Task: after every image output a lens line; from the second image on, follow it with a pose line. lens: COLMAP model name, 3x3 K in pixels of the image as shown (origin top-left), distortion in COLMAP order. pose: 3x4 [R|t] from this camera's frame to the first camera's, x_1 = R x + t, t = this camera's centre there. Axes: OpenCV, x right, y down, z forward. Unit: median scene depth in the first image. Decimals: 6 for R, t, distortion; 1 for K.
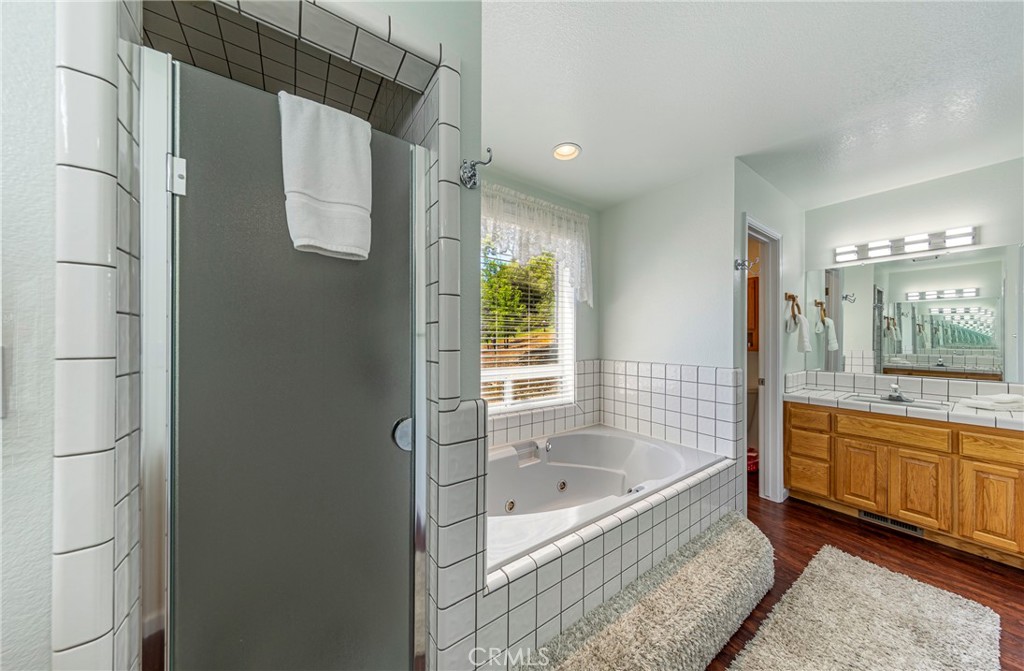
lens RADIAL K [[330.7, 0, 504.0], [0, 330.7, 337.2], [0, 0, 1]] dist [0.000726, 0.000042]
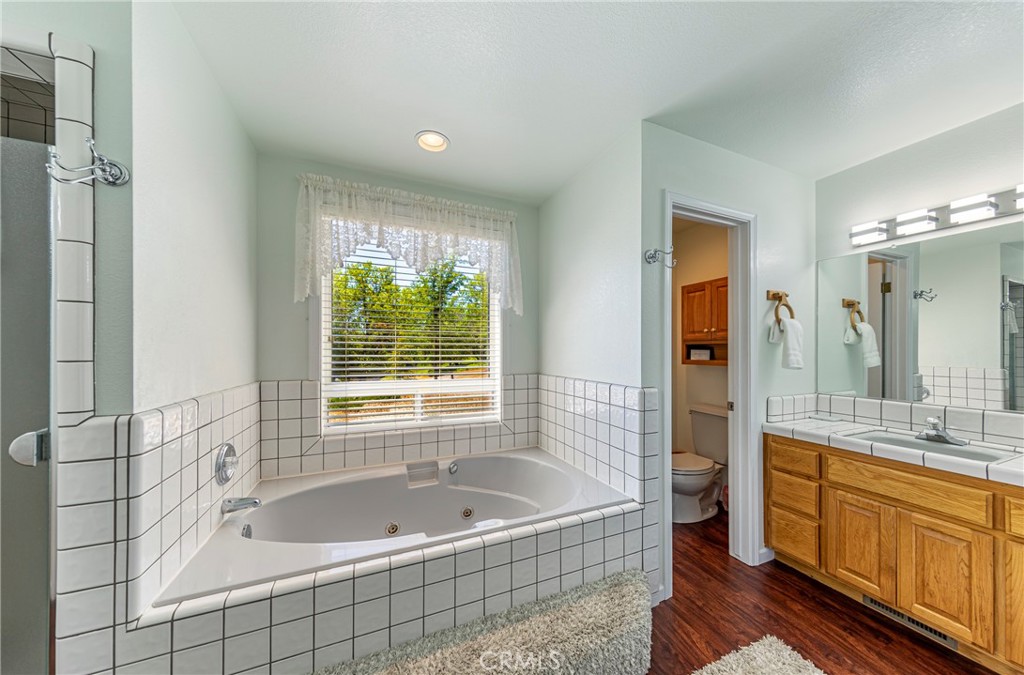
lens RADIAL K [[333.1, 0, 514.5], [0, 333.1, 347.3], [0, 0, 1]] dist [0.001448, -0.000114]
pose [[0.976069, 0.000659, -0.217461, 0.501185], [-0.001658, 0.999989, -0.004412, 0.001065], [0.217456, 0.004667, 0.976059, 0.139109]]
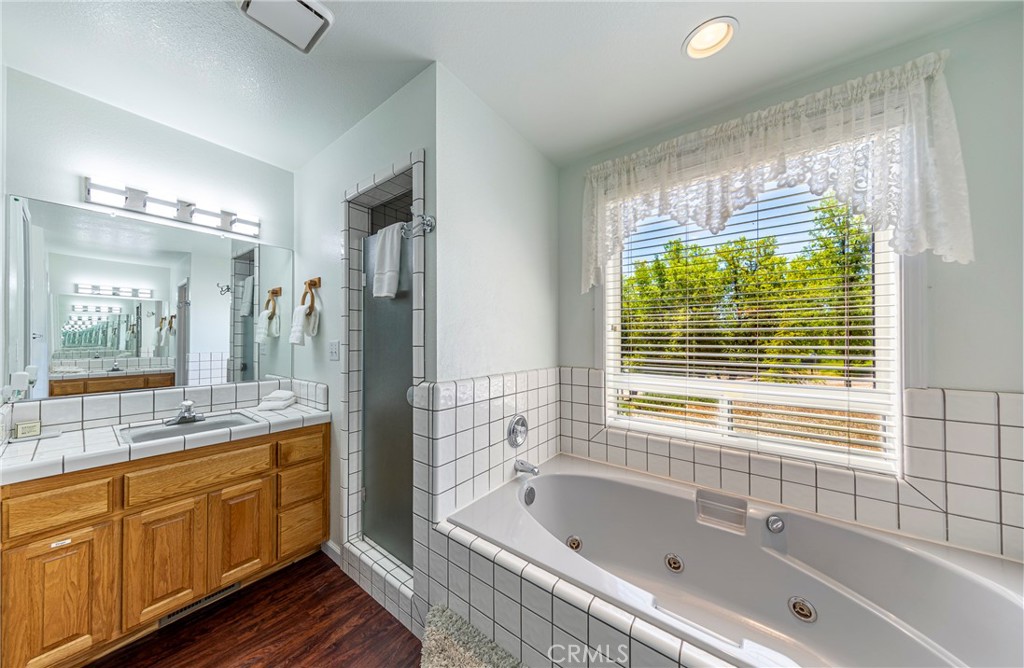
lens RADIAL K [[330.7, 0, 504.0], [0, 330.7, 335.7], [0, 0, 1]] dist [0.000726, 0.000042]
pose [[0.279708, -0.011100, -0.960021, 0.564730], [0.005531, 0.999935, -0.009950, 0.003514], [0.960069, -0.002527, 0.279751, 0.382770]]
